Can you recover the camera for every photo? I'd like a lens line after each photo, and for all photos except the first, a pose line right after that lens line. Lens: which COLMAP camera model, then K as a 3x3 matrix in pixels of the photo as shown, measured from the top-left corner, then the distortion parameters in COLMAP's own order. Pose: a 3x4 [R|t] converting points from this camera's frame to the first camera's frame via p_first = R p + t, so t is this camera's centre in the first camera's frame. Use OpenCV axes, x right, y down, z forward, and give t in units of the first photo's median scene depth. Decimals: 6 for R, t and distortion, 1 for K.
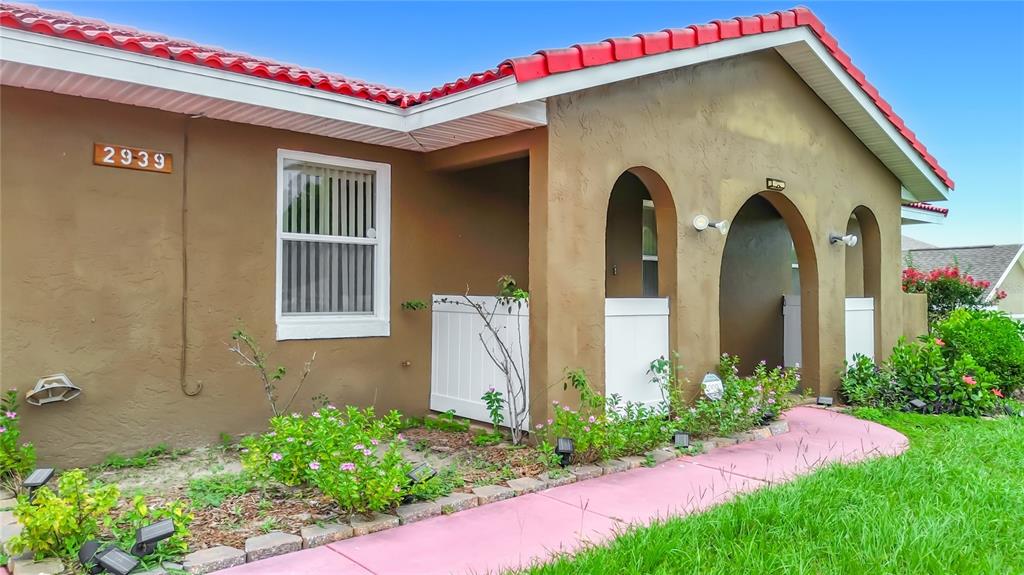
lens RADIAL K [[756.1, 0, 519.4], [0, 756.1, 288.2], [0, 0, 1]] dist [0.067529, -0.092713]
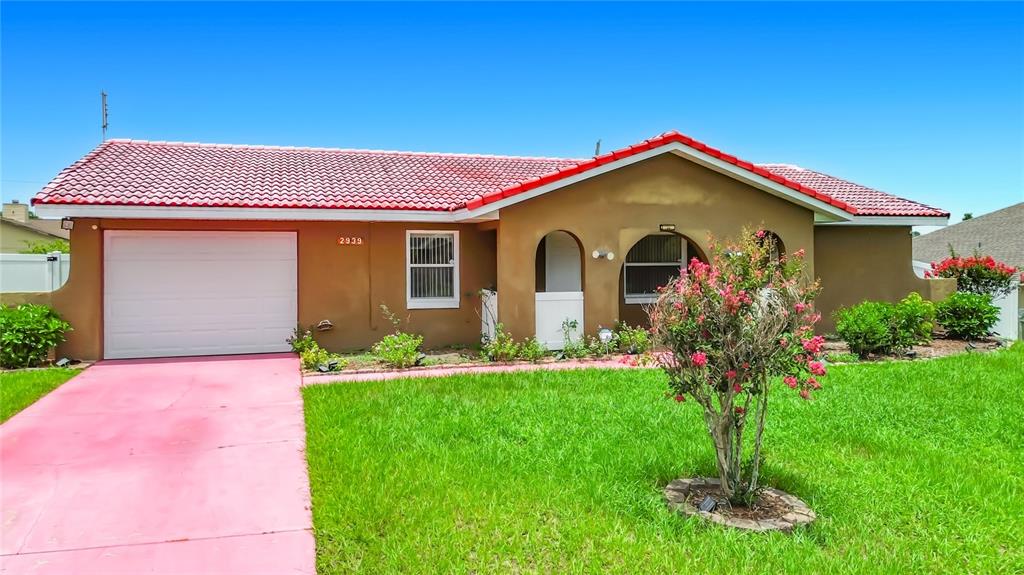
lens RADIAL K [[806.8, 0, 512.0], [0, 806.8, 287.5], [0, 0, 1]] dist [0.234107, -0.118850]
pose [[0.911503, 0.002982, -0.411283, 0.953884], [0.012410, 0.999319, 0.034749, -0.078343], [0.411107, -0.036778, 0.910845, -1.106814]]
